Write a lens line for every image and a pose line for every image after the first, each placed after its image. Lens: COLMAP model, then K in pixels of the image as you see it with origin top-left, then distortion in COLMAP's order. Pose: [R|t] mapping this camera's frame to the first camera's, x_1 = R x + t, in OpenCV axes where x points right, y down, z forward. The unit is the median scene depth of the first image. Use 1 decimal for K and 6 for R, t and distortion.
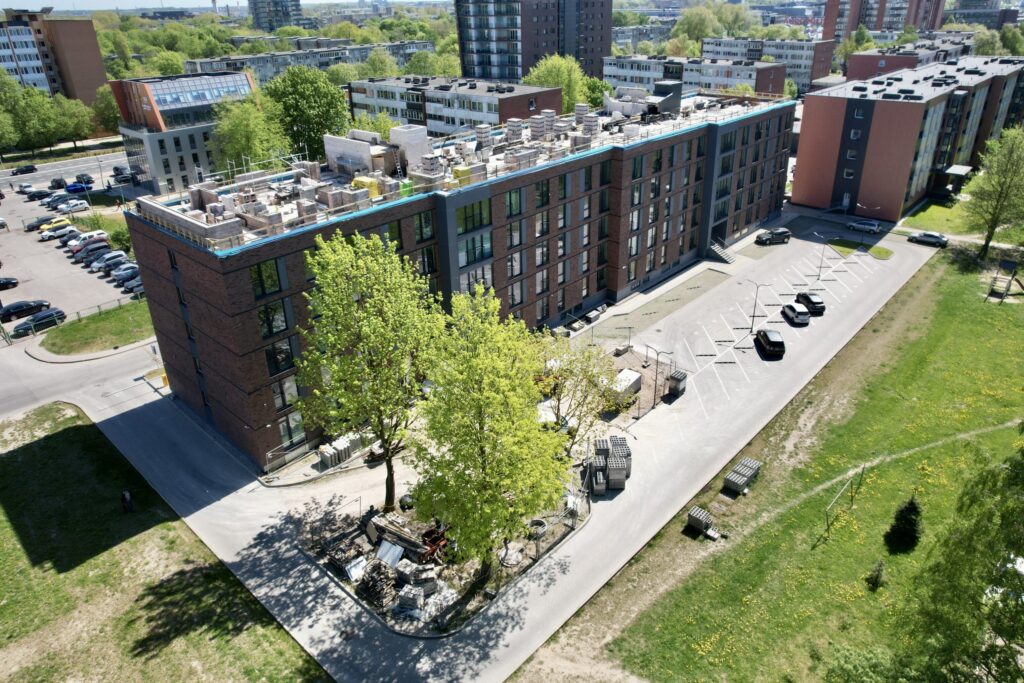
lens RADIAL K [[650.9, 0, 507.7], [0, 650.9, 337.8], [0, 0, 1]] dist [-0.064639, 0.053116]
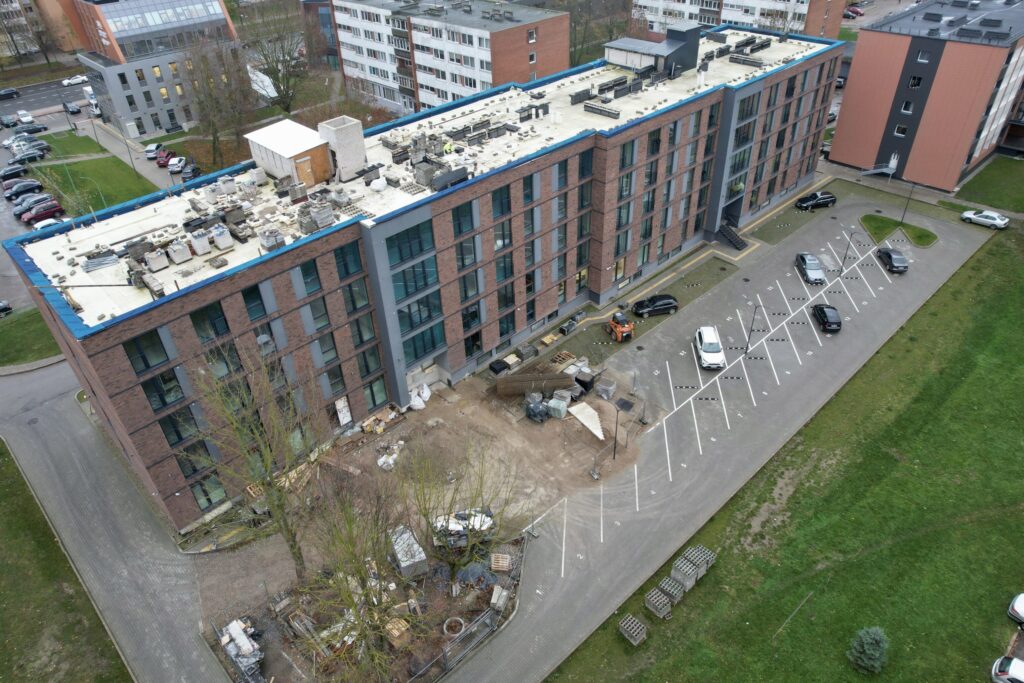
lens RADIAL K [[650.9, 0, 497.8], [0, 650.9, 372.5], [0, 0, 1]] dist [-0.064639, 0.053116]
pose [[0.997374, 0.030367, -0.065756, 0.083951], [-0.015974, 0.977733, 0.209245, -0.135620], [0.070646, -0.207646, 0.975650, 0.095503]]
